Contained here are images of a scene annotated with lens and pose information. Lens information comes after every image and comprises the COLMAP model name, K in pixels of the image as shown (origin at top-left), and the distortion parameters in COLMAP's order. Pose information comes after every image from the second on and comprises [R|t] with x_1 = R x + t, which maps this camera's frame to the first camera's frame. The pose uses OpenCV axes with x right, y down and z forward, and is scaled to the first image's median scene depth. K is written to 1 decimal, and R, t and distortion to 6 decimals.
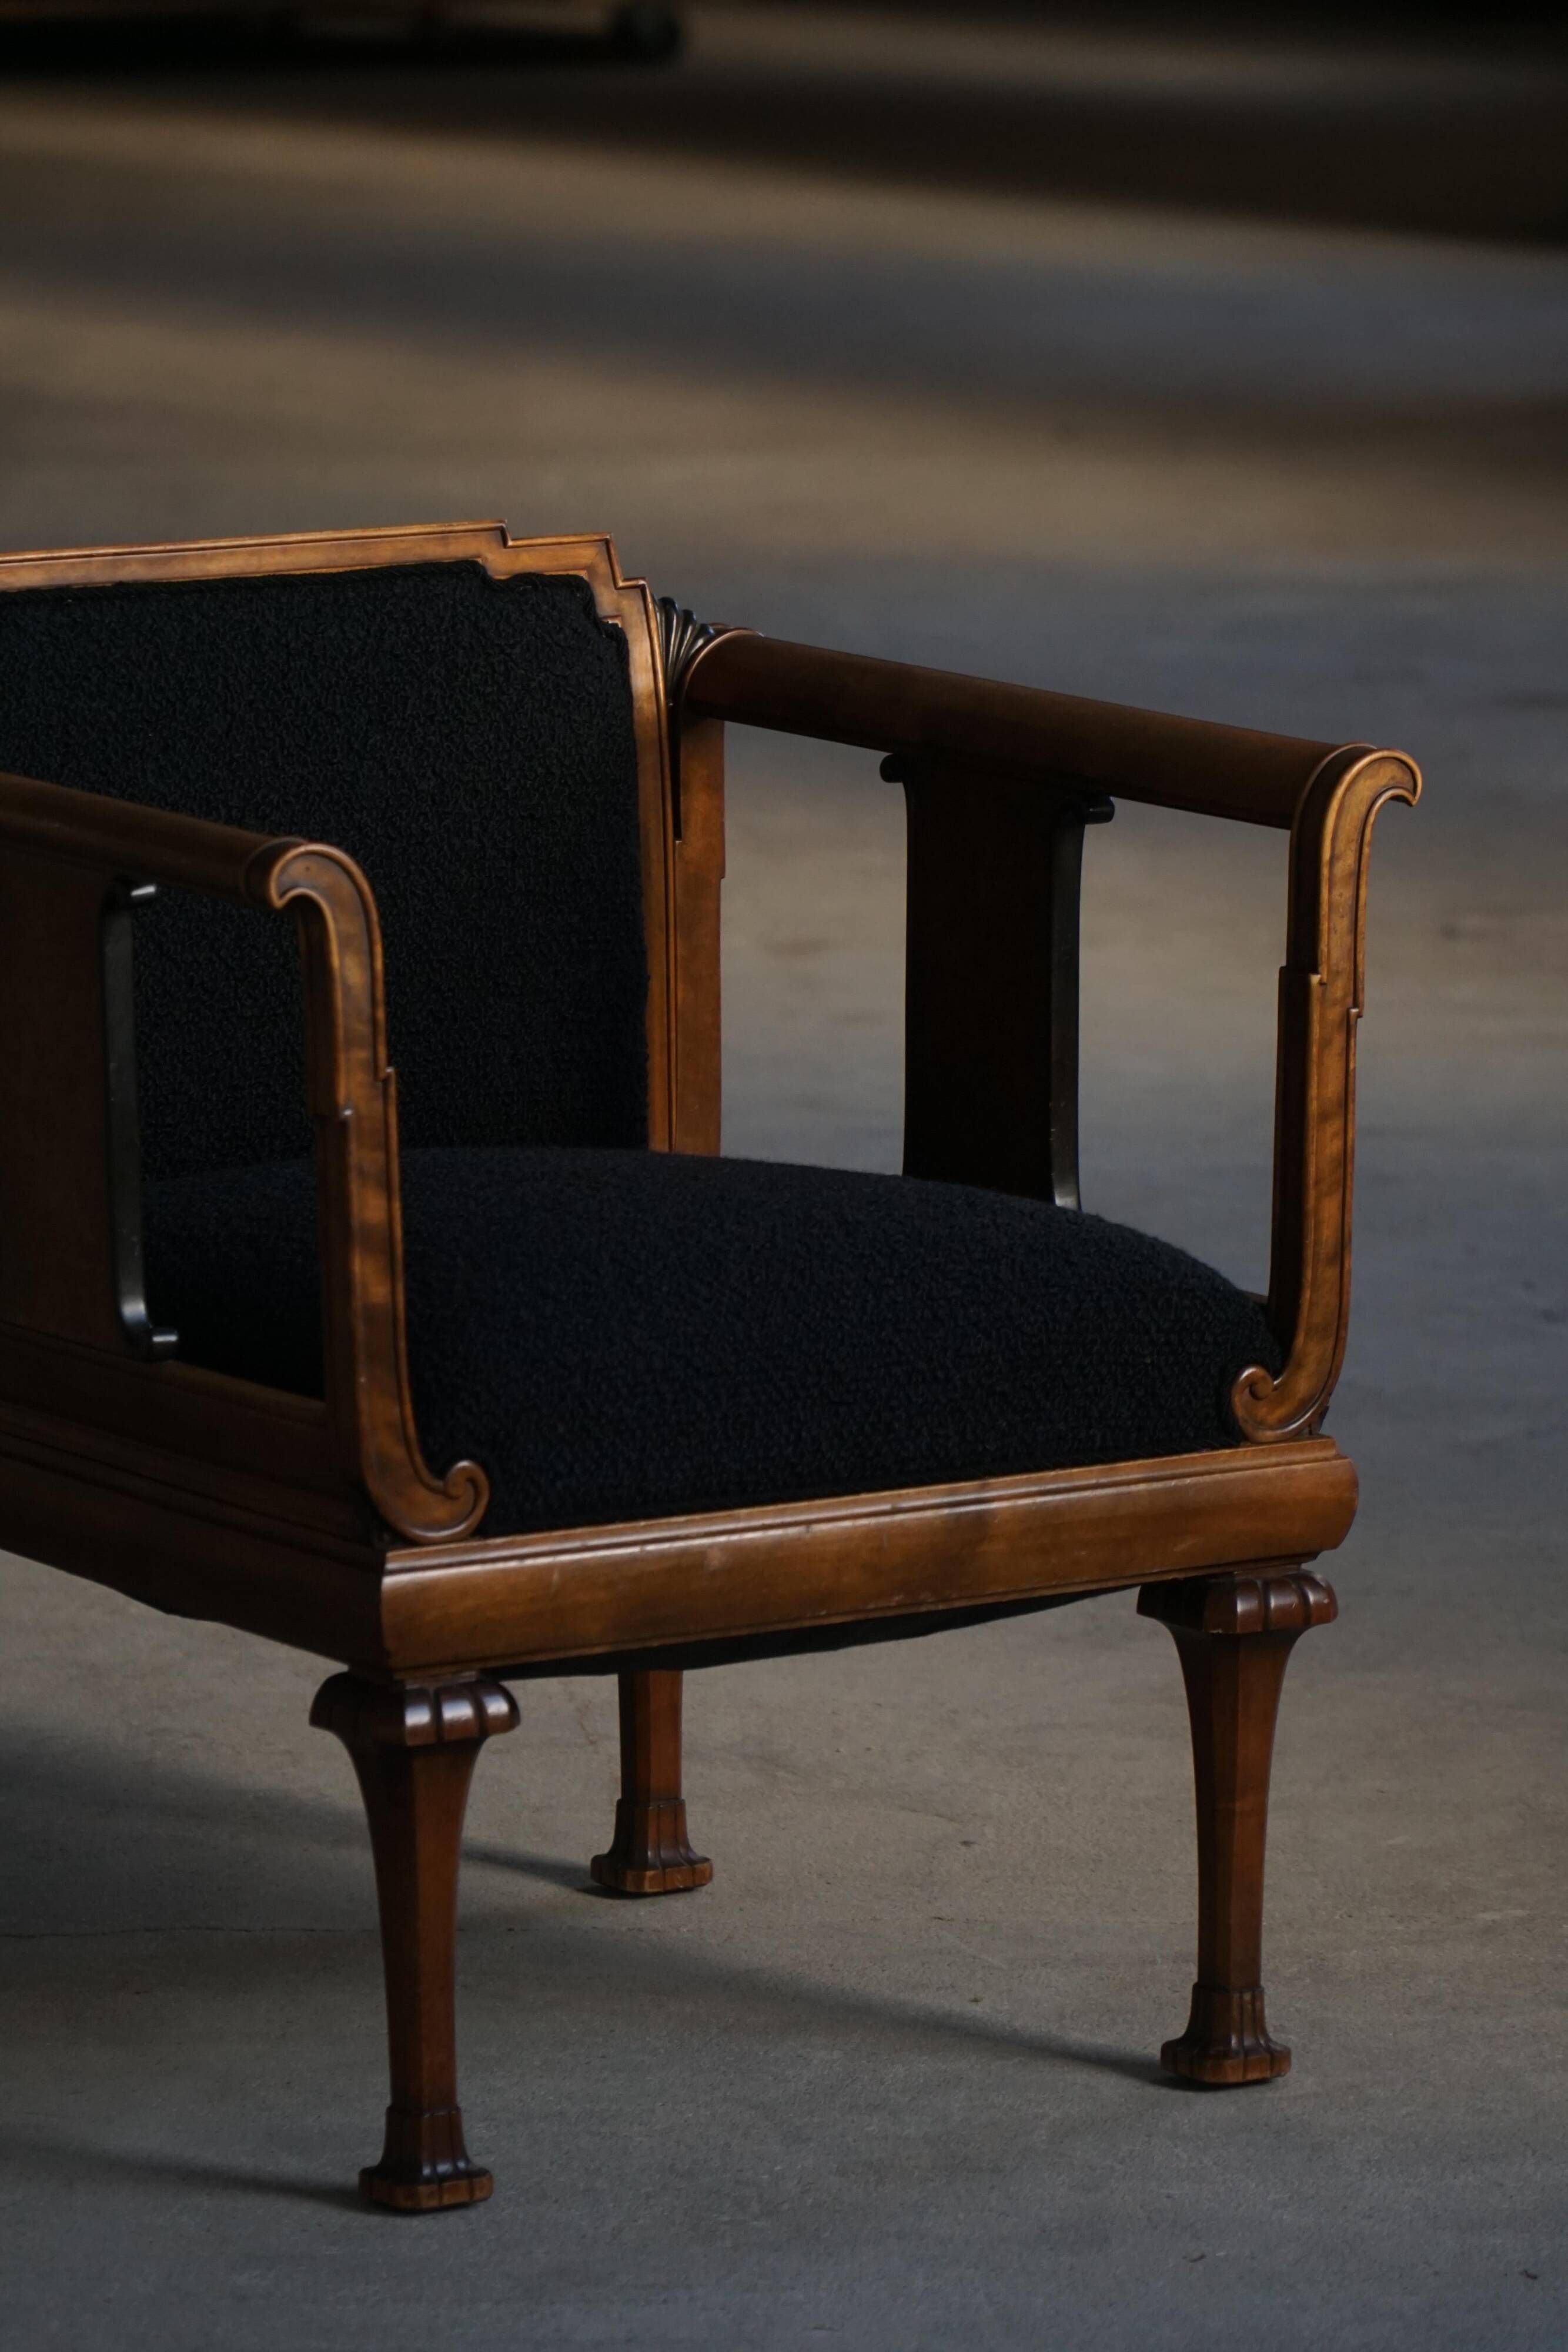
lens RADIAL K [[10948.0, 0, 660.5], [0, 10948.0, 1176.6], [0, 0, 1]] dist [-0.853734, 12.011736]
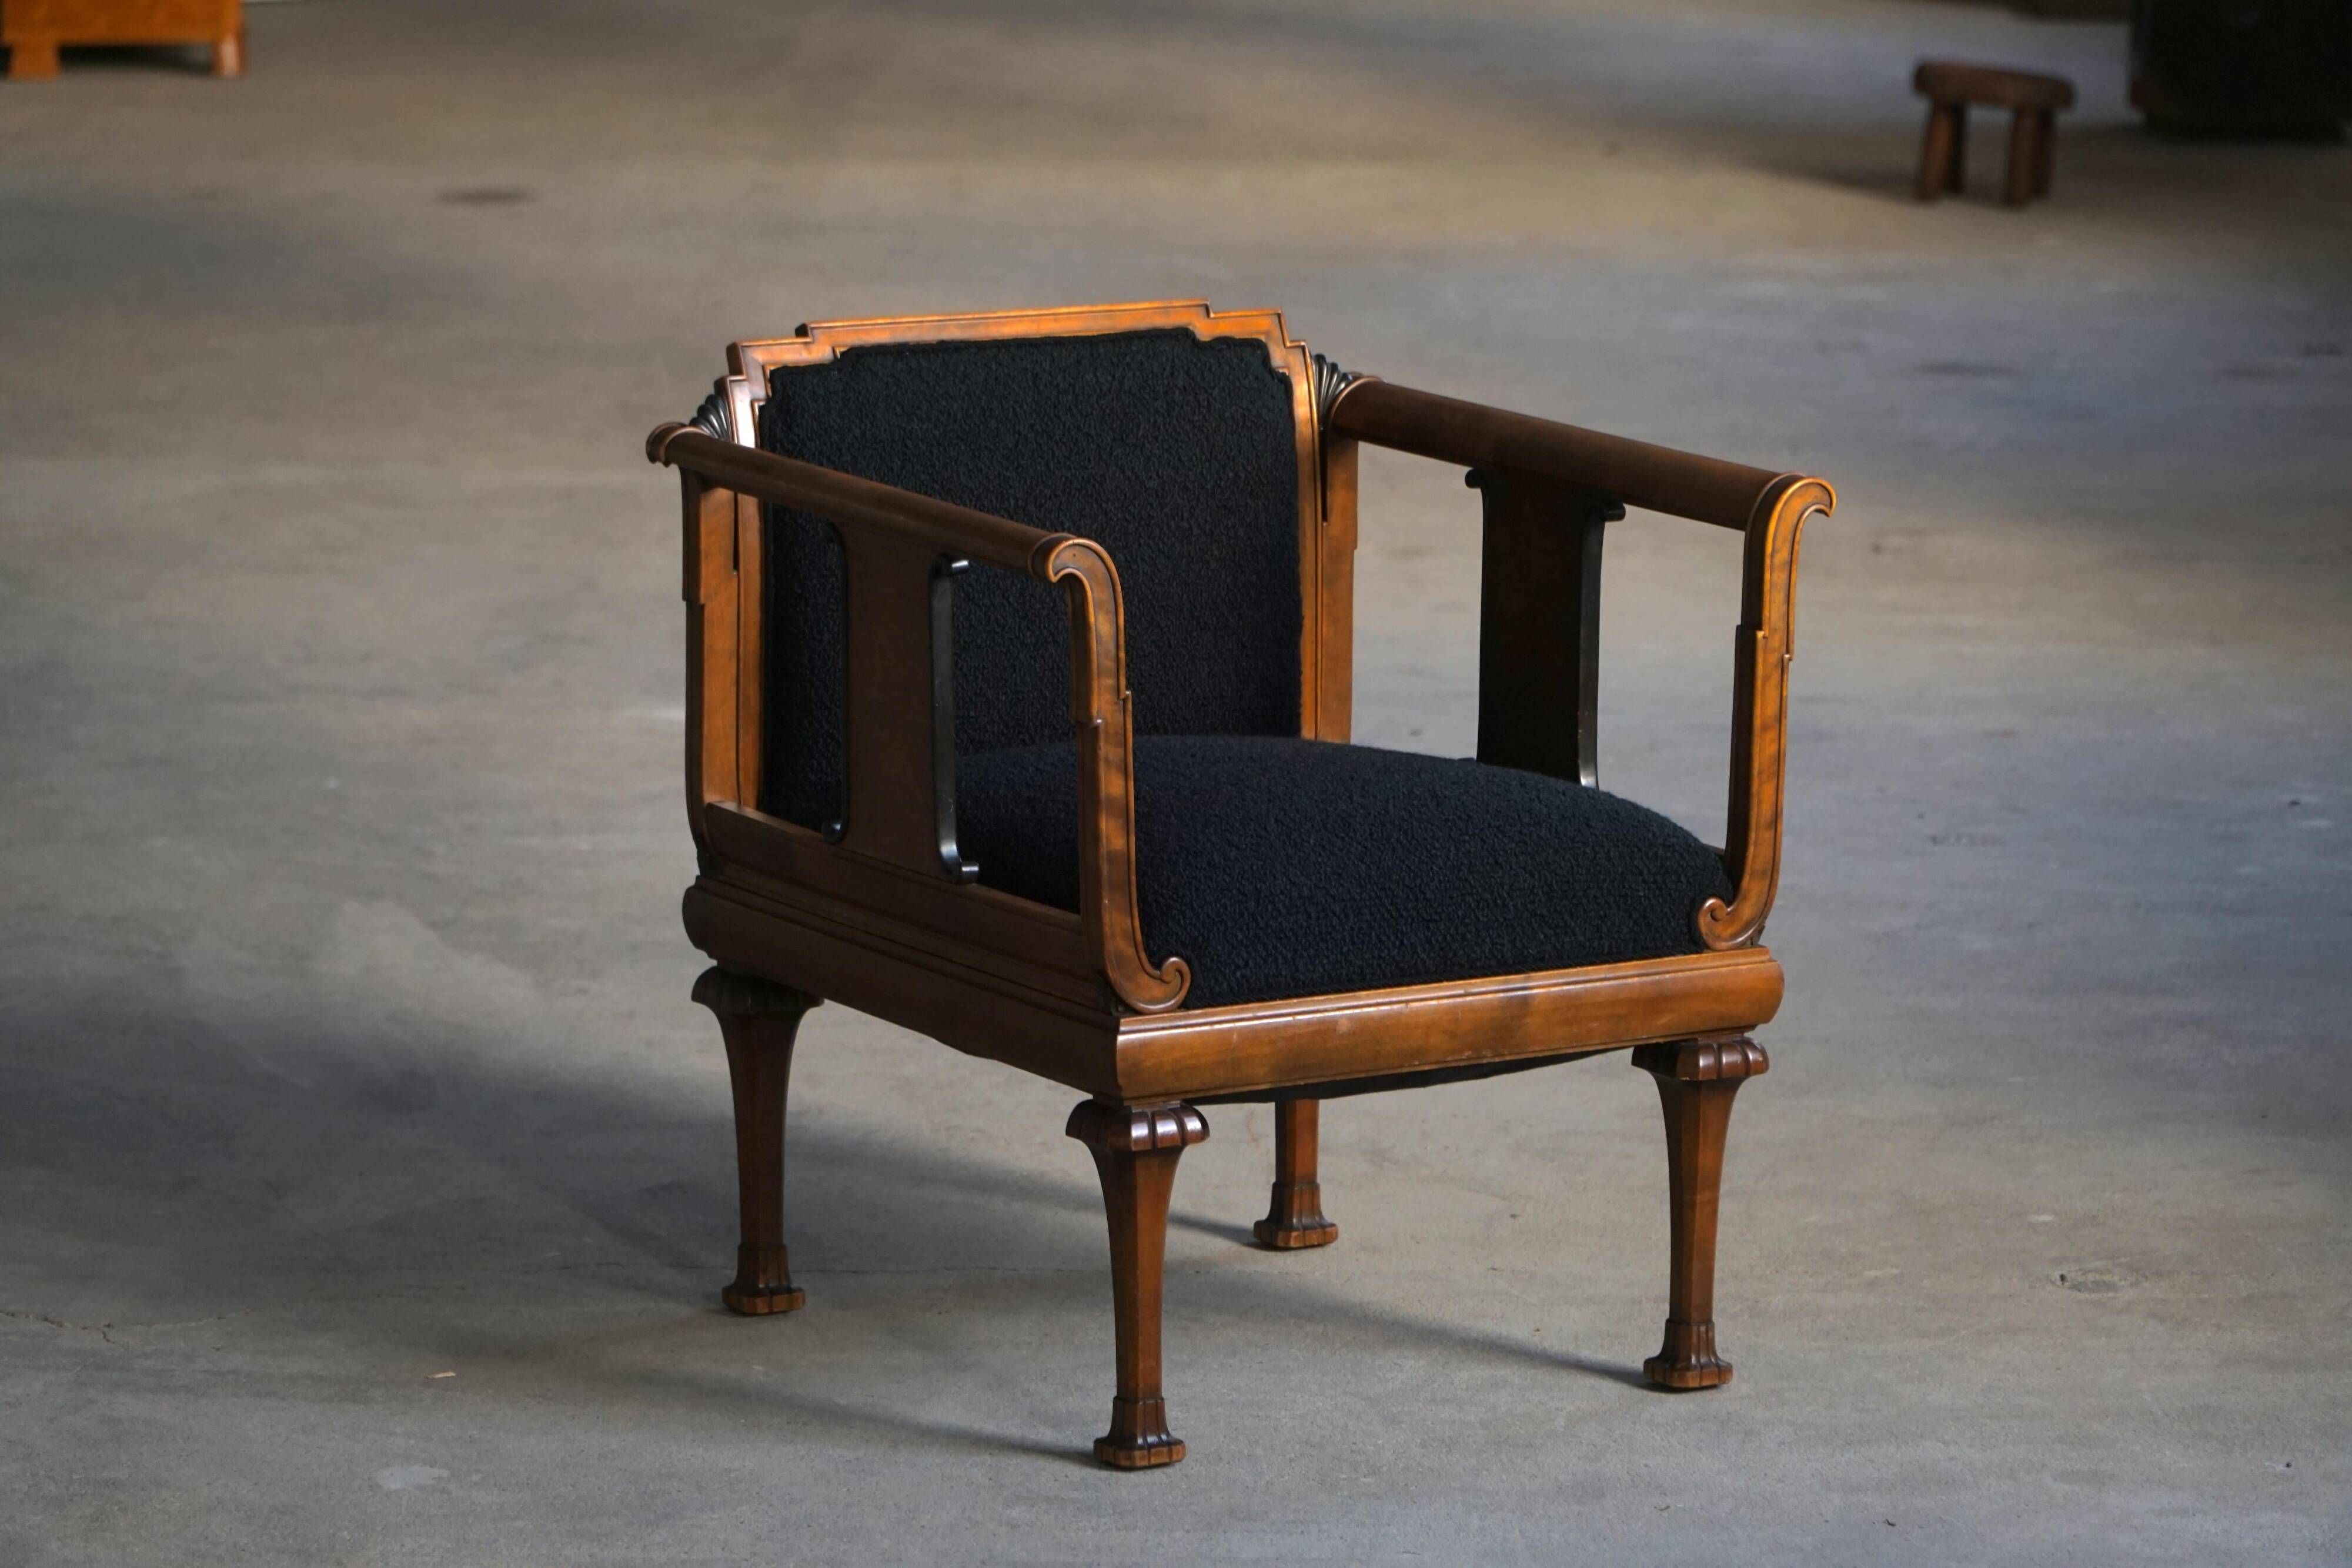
lens RADIAL K [[8754.4, 0, 1176.0], [0, 8754.4, 784.0], [0, 0, 1]] dist [-0.659394, -1.640820]
pose [[0.999796, 0.015163, -0.013339, -0.002277], [-0.014893, 0.999686, 0.020134, -0.020302], [0.013640, -0.019931, 0.999708, -0.168935]]
